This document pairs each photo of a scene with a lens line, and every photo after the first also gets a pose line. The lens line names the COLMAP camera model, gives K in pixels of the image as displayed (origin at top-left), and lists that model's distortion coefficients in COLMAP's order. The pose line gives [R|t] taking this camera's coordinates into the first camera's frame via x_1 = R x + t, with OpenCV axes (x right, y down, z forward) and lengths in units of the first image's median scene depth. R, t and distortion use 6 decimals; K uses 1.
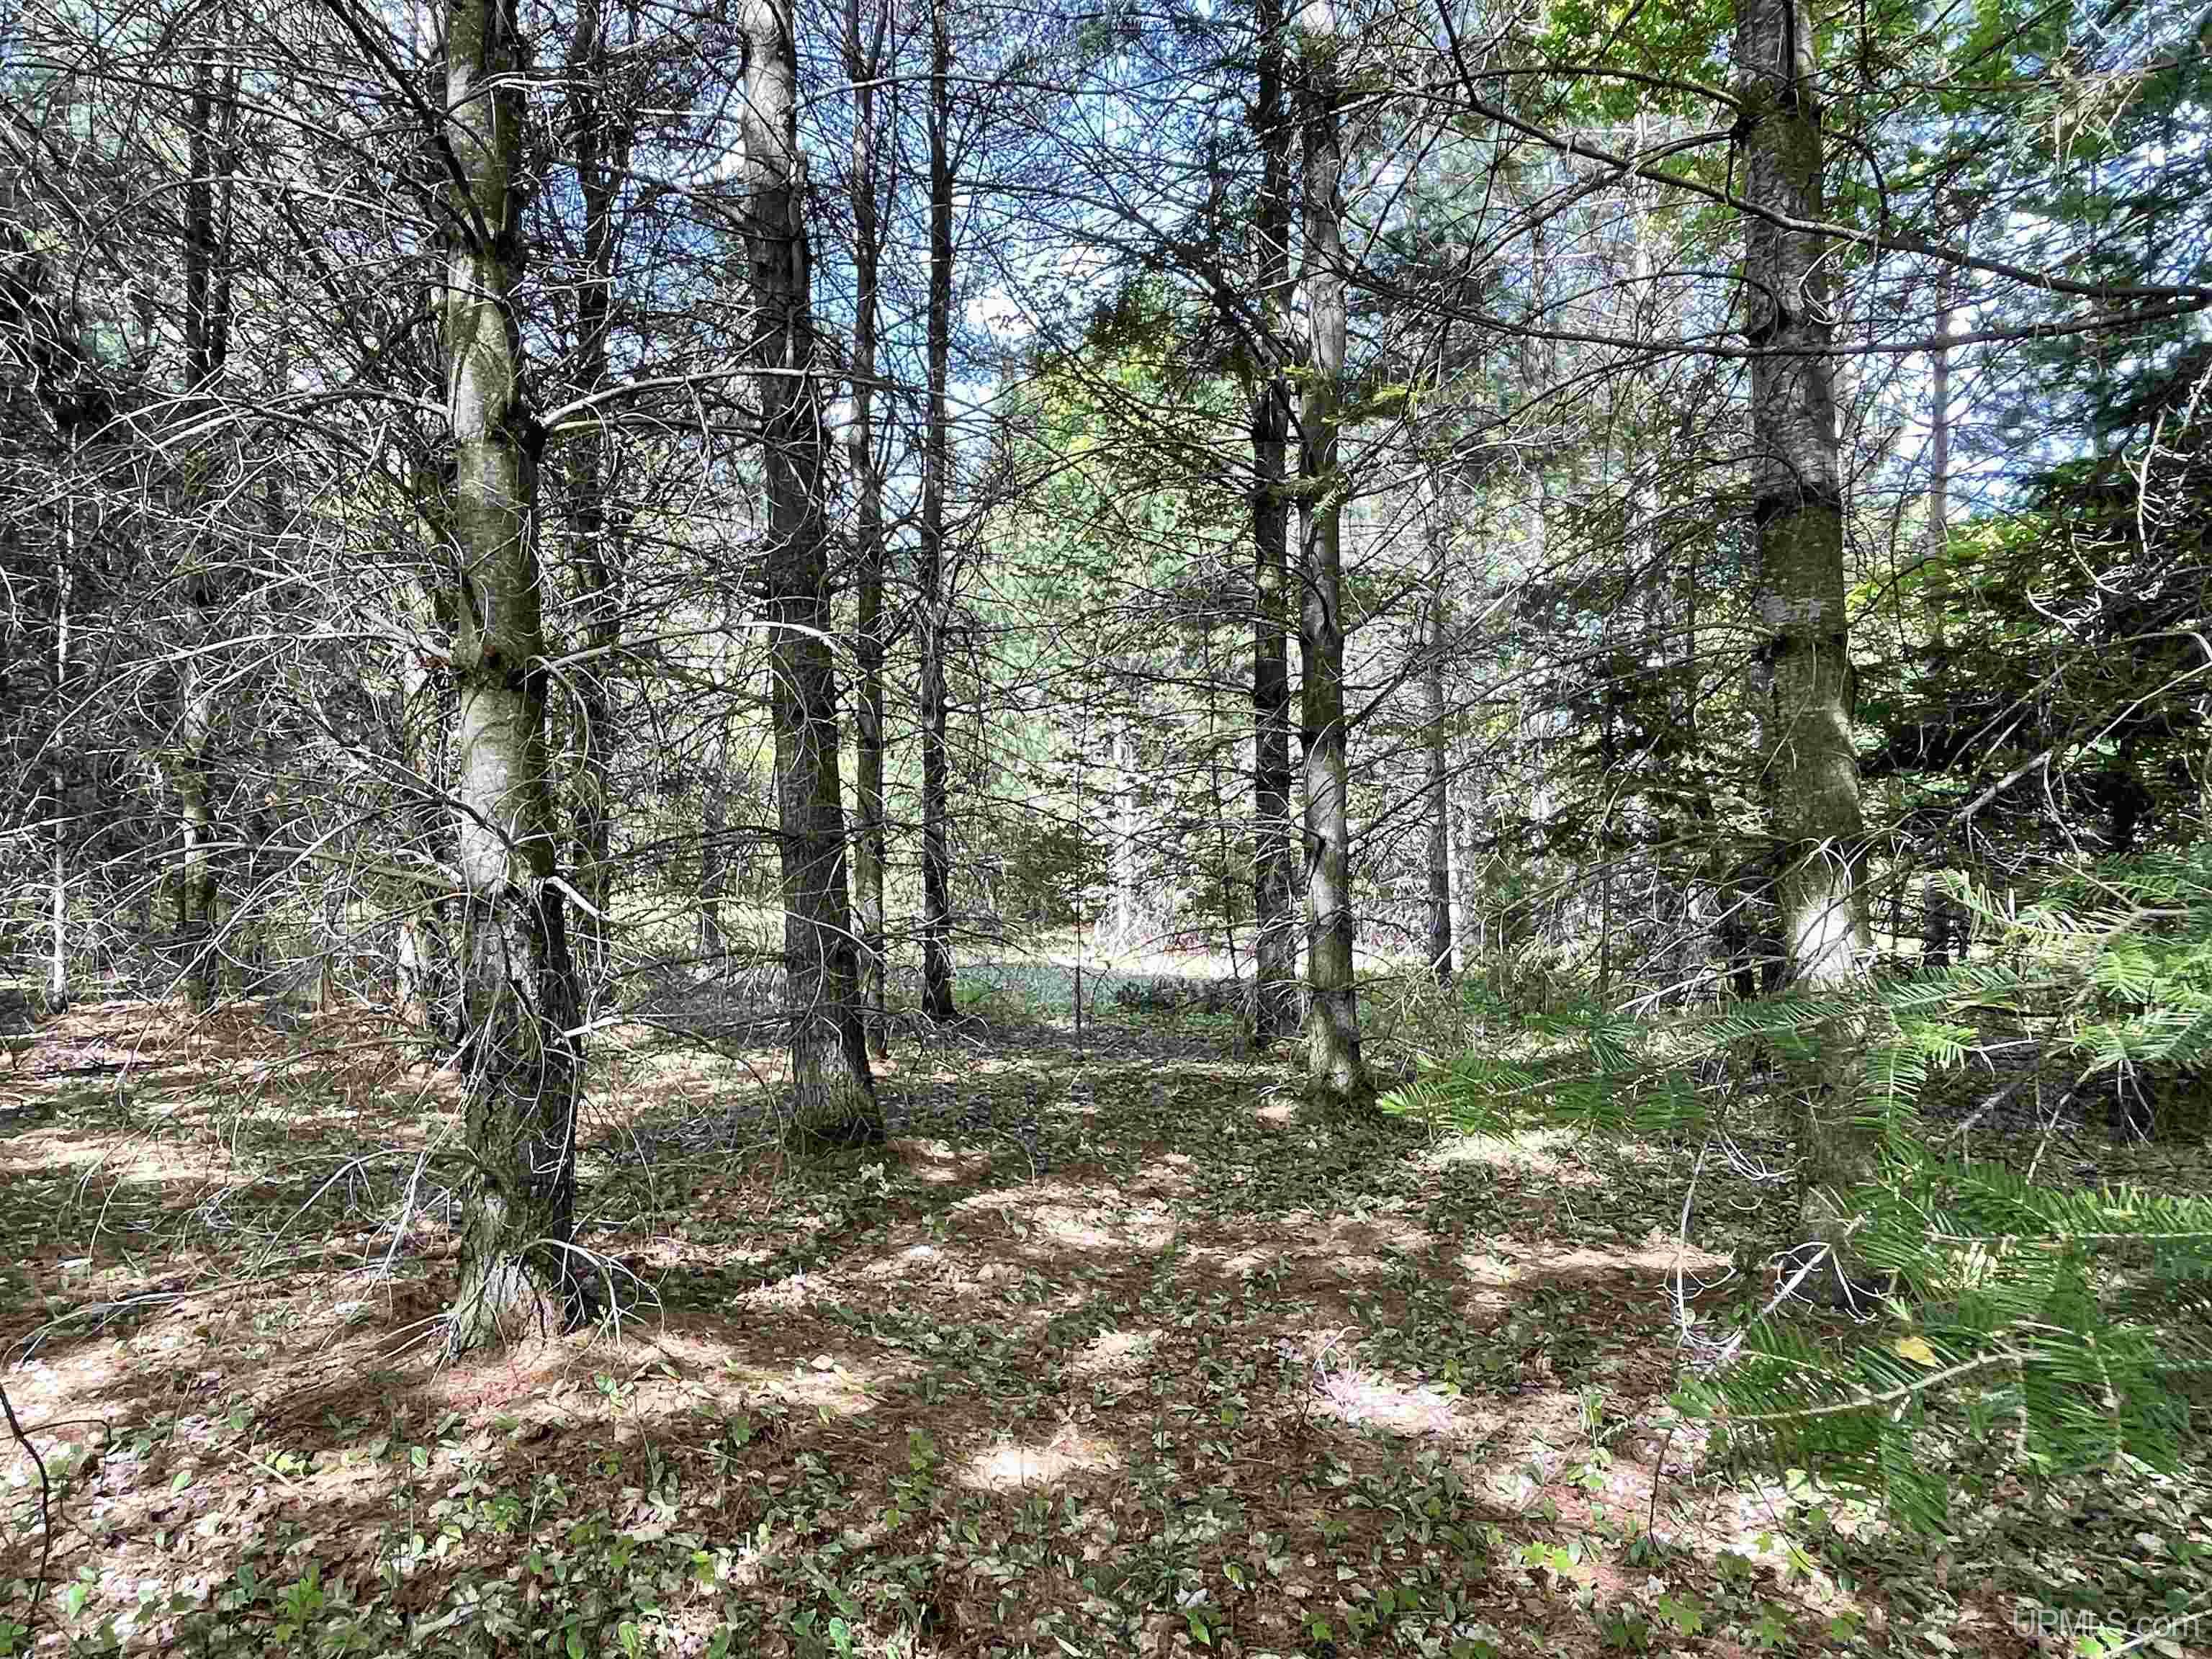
lens RADIAL K [[1388.9, 0, 1099.5], [0, 1388.9, 827.6], [0, 0, 1]] dist [-0.009235, 0.001114]
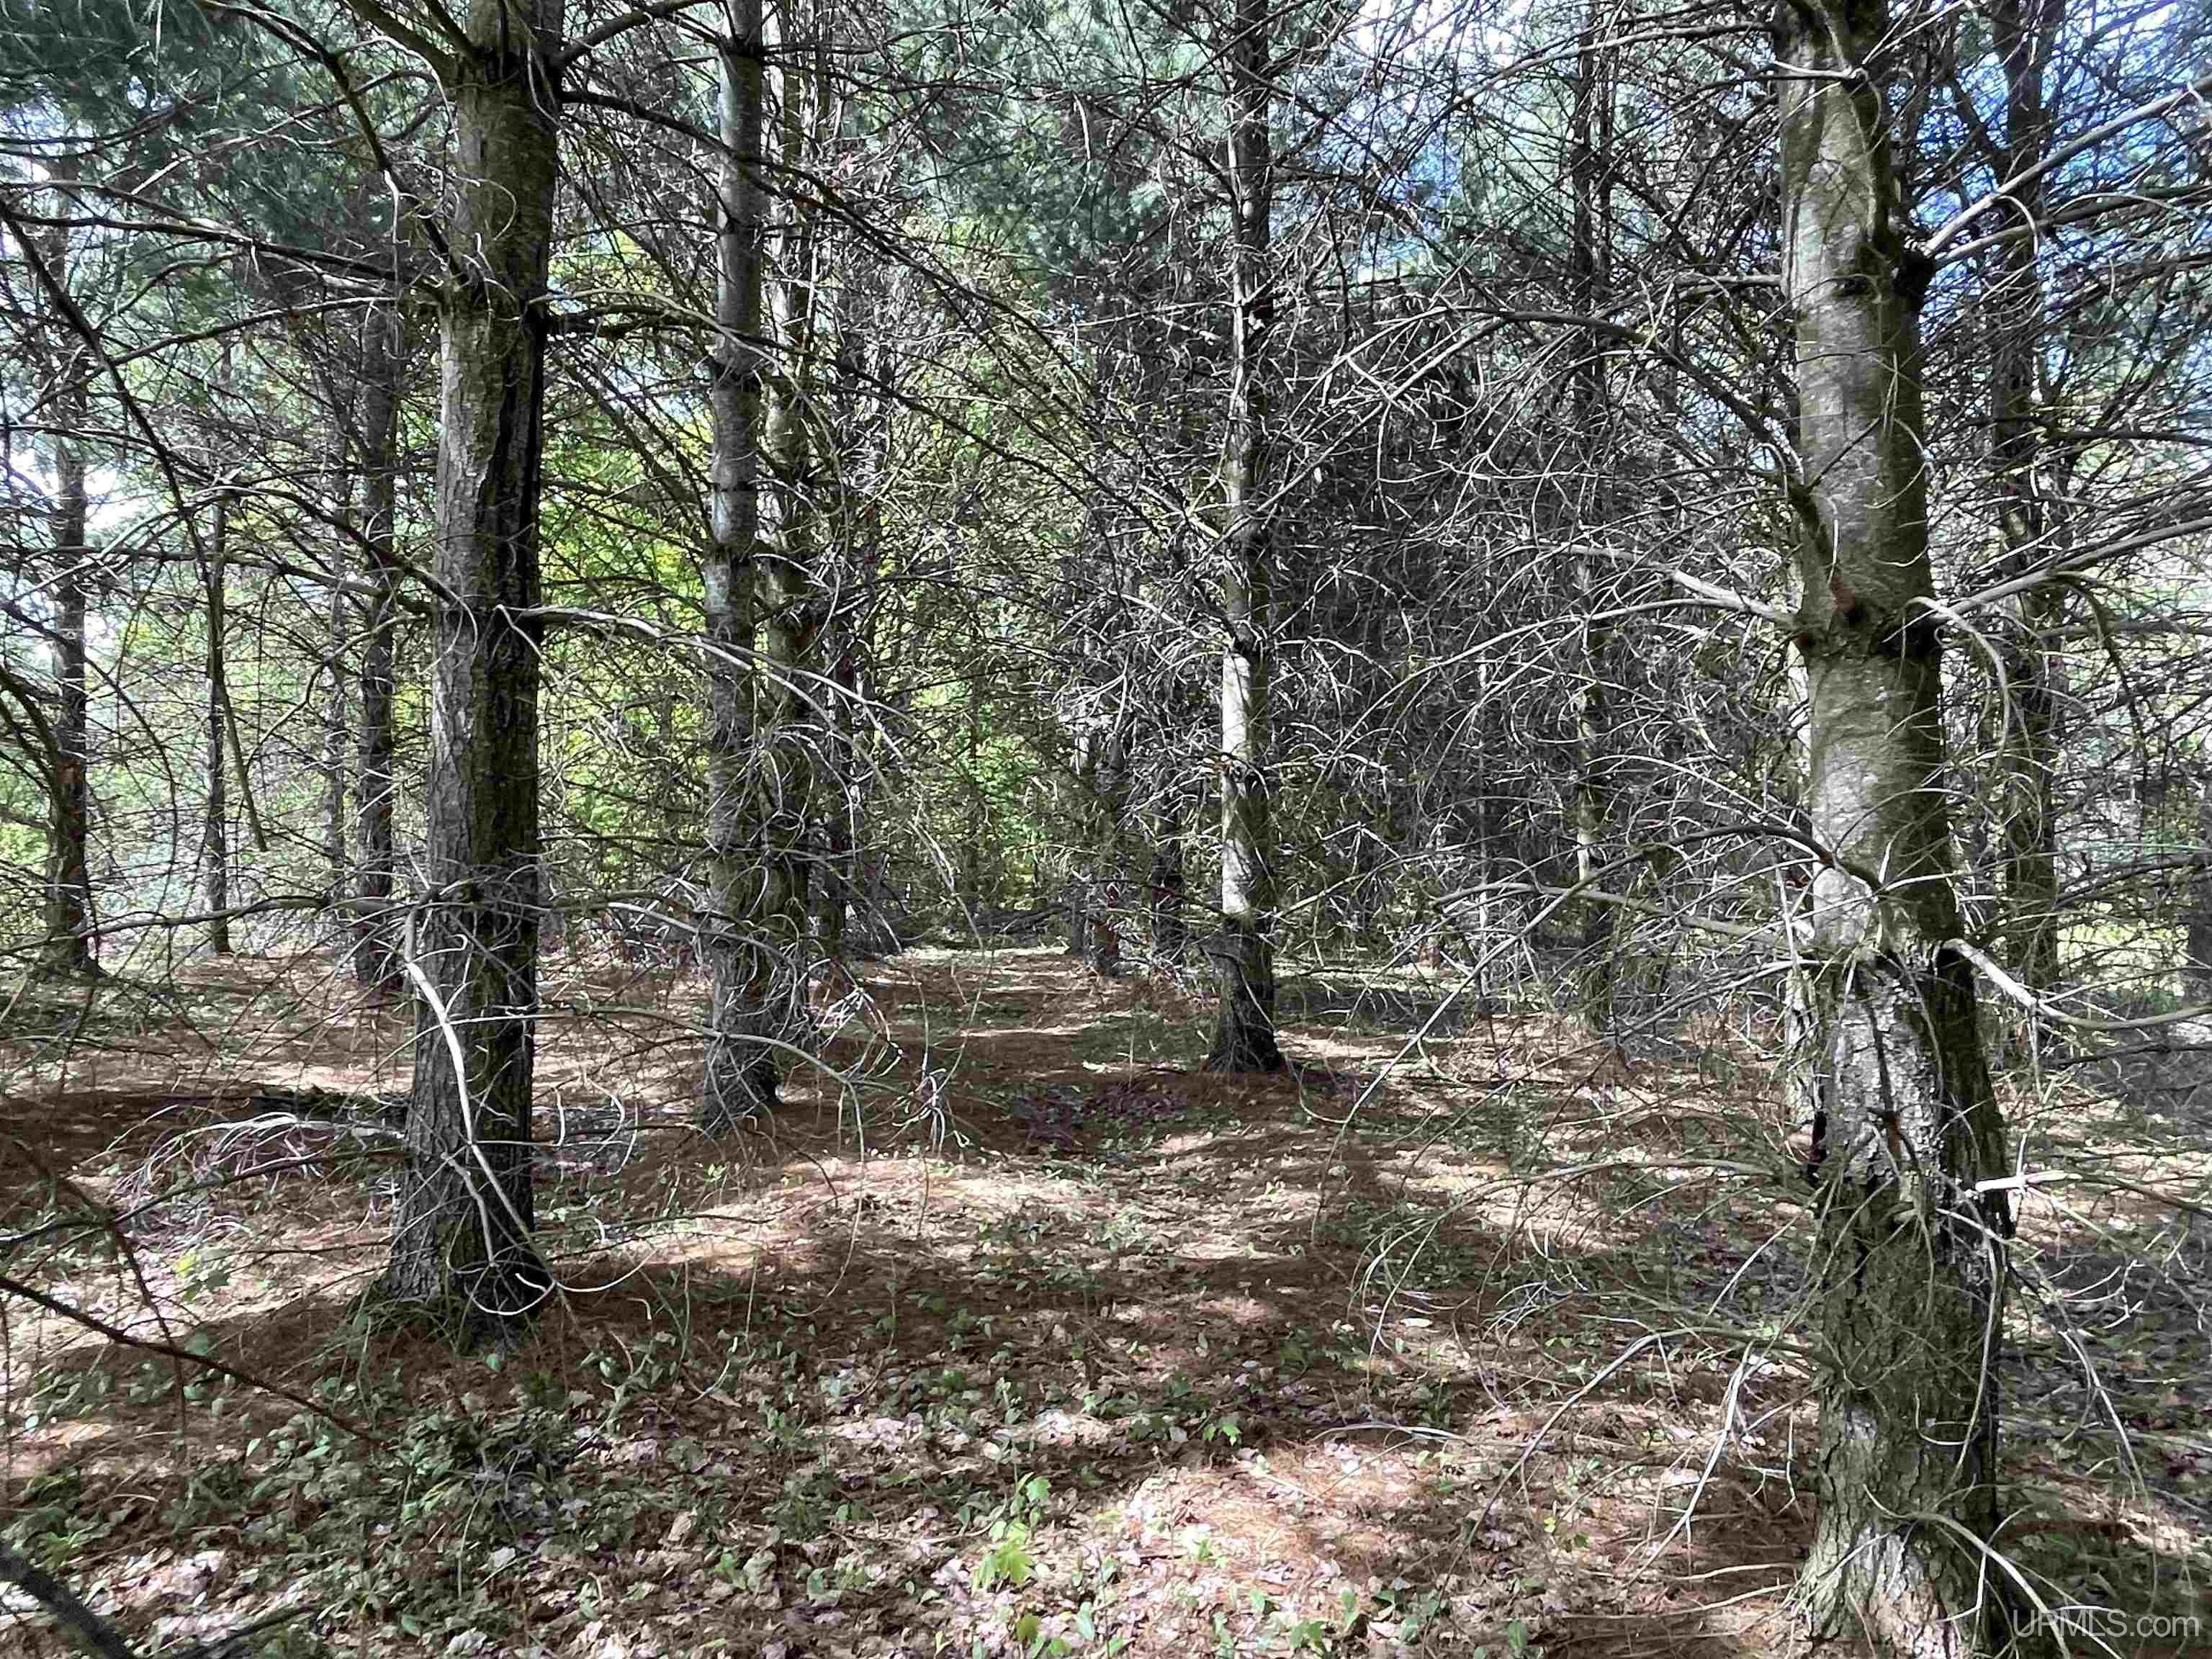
lens RADIAL K [[1388.9, 0, 1095.6], [0, 1388.9, 828.3], [0, 0, 1]] dist [-0.009235, 0.001114]
pose [[0.584026, -0.018969, -0.811514, -0.104087], [0.009862, 0.999819, -0.016273, -0.008768], [0.811675, 0.001501, 0.584107, 0.297740]]
